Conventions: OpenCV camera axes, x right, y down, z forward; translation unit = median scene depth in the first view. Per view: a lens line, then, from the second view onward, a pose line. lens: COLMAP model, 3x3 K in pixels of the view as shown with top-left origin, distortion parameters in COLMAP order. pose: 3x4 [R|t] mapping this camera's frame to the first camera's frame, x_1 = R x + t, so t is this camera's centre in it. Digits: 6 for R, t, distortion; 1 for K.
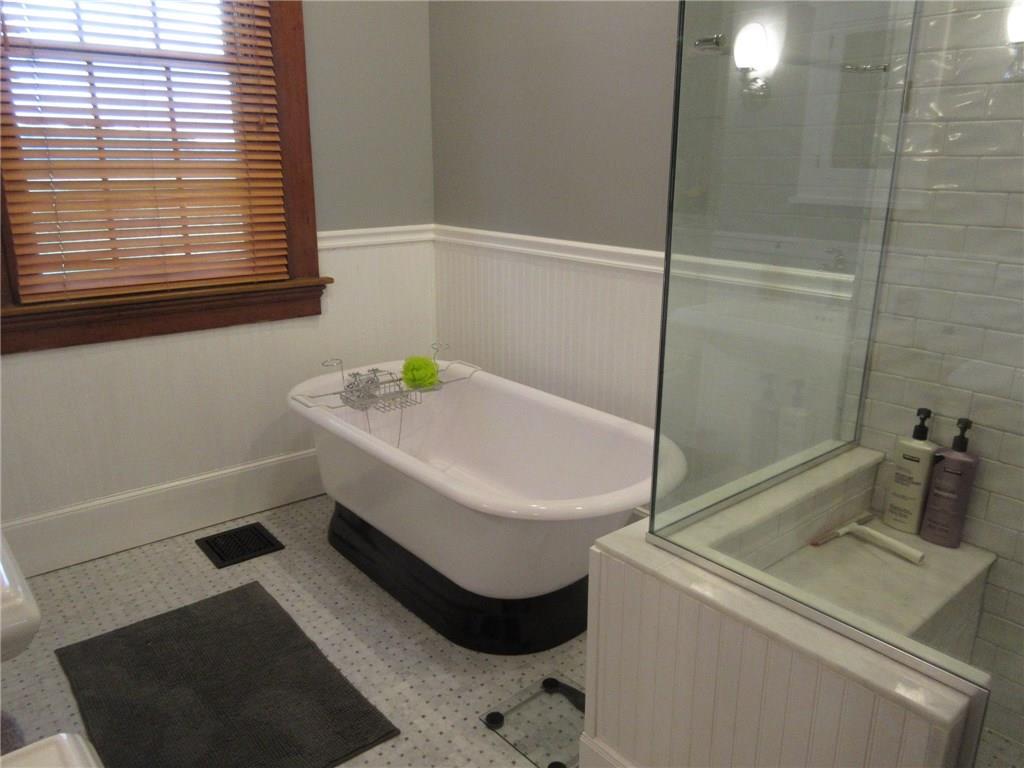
lens RADIAL K [[751.1, 0, 513.4], [0, 751.1, 382.1], [0, 0, 1]] dist [-0.008081, -0.002313]
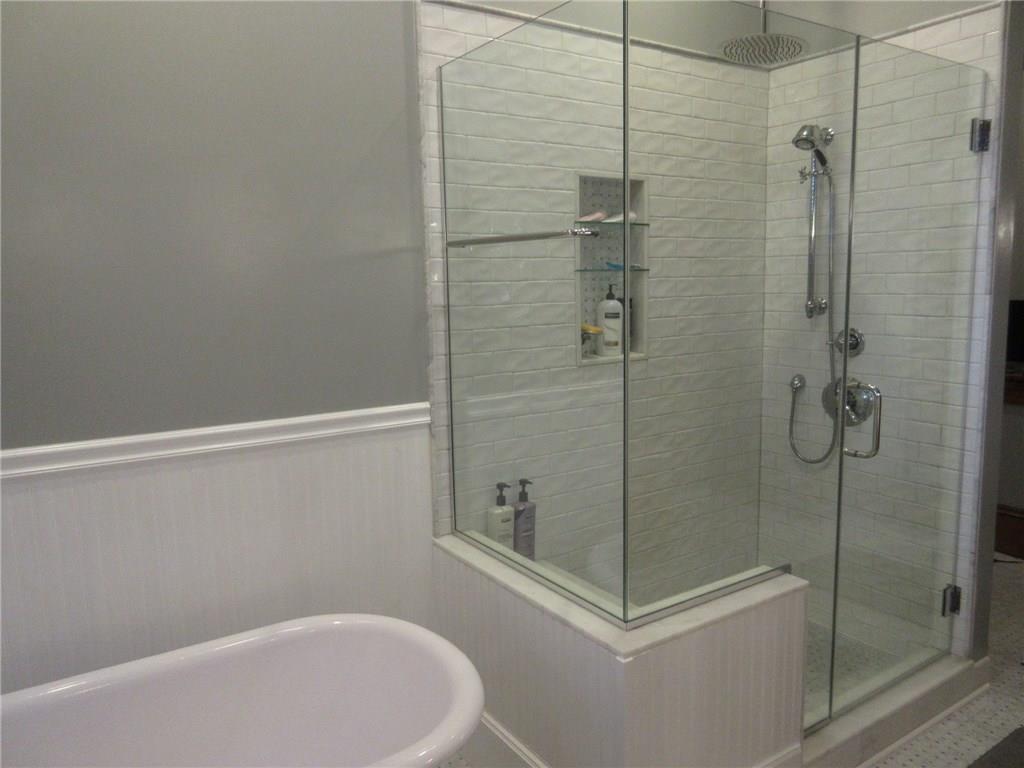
lens RADIAL K [[751.1, 0, 511.0], [0, 751.1, 385.5], [0, 0, 1]] dist [-0.008081, -0.002313]
pose [[0.124405, -0.148855, 0.981002, -0.543922], [0.302067, 0.947436, 0.105456, -0.192155], [-0.945134, 0.283209, 0.162830, 0.497808]]
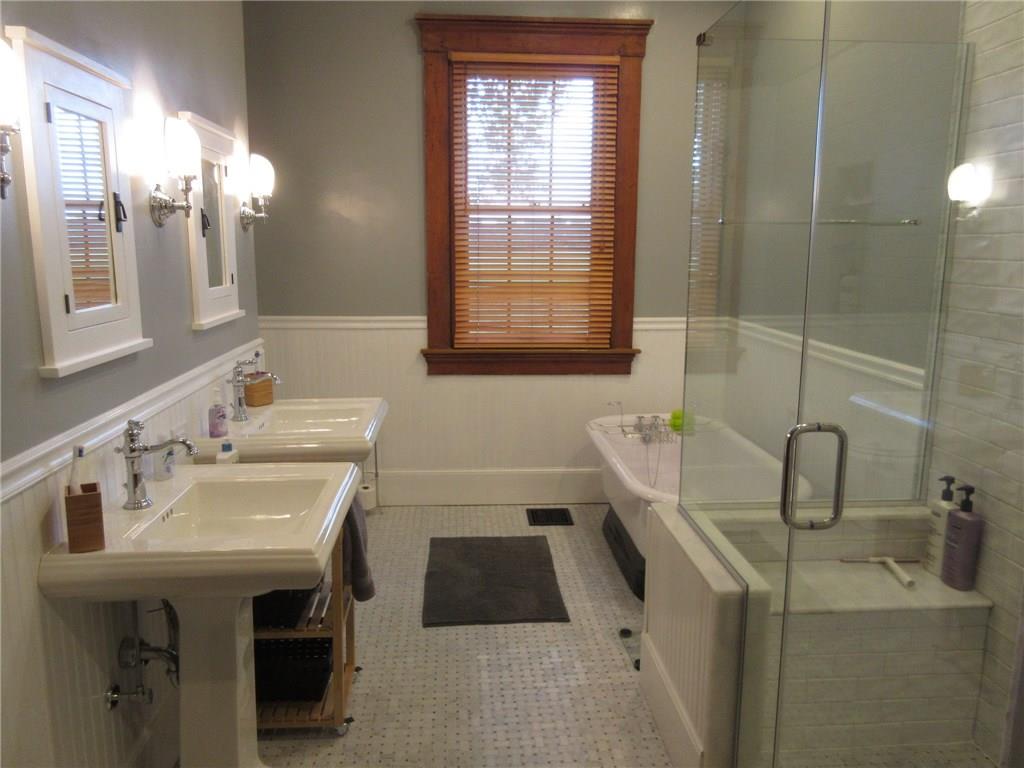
lens RADIAL K [[751.1, 0, 509.4], [0, 751.1, 379.7], [0, 0, 1]] dist [-0.008081, -0.002313]
pose [[0.802361, 0.100092, -0.588386, 0.480505], [-0.166954, 0.984122, -0.060257, 0.053475], [0.573012, 0.146581, 0.806332, -0.343159]]
